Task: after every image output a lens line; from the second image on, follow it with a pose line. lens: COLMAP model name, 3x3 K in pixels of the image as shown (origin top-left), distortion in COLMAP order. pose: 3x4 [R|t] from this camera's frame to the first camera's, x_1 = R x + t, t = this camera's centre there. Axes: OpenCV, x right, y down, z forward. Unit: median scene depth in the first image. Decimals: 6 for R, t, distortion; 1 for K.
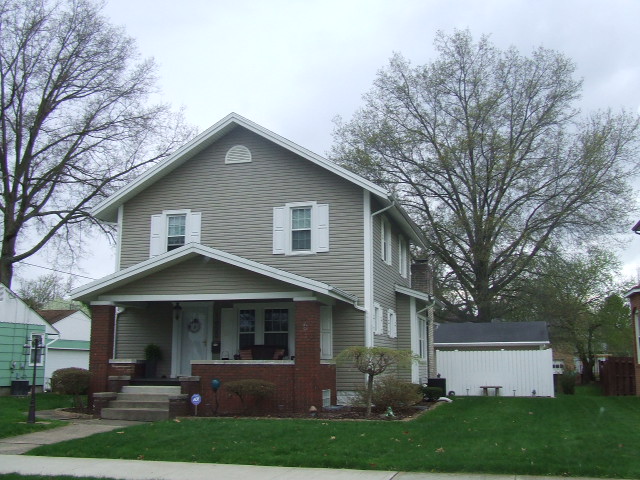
lens RADIAL K [[692.8, 0, 320.0], [0, 692.8, 240.0], [0, 0, 1]] dist [-0.119053, 0.174067]
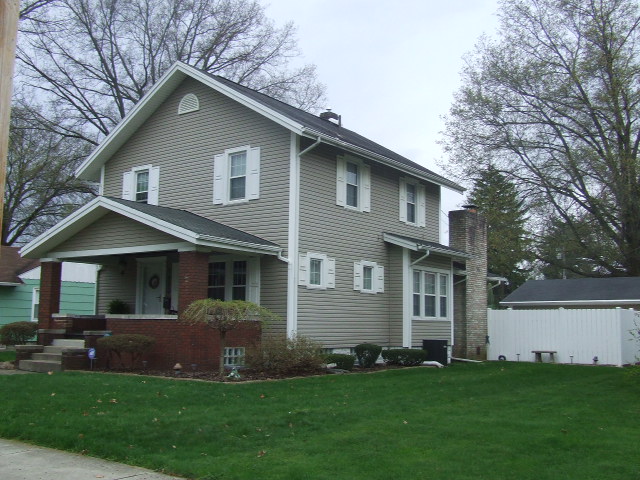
lens RADIAL K [[692.8, 0, 320.0], [0, 692.8, 240.0], [0, 0, 1]] dist [-0.119053, 0.174067]
pose [[0.934571, -0.032305, -0.354307, 0.401119], [0.051166, 0.997721, 0.043993, 0.034242], [0.352079, -0.059242, 0.934094, 0.164704]]
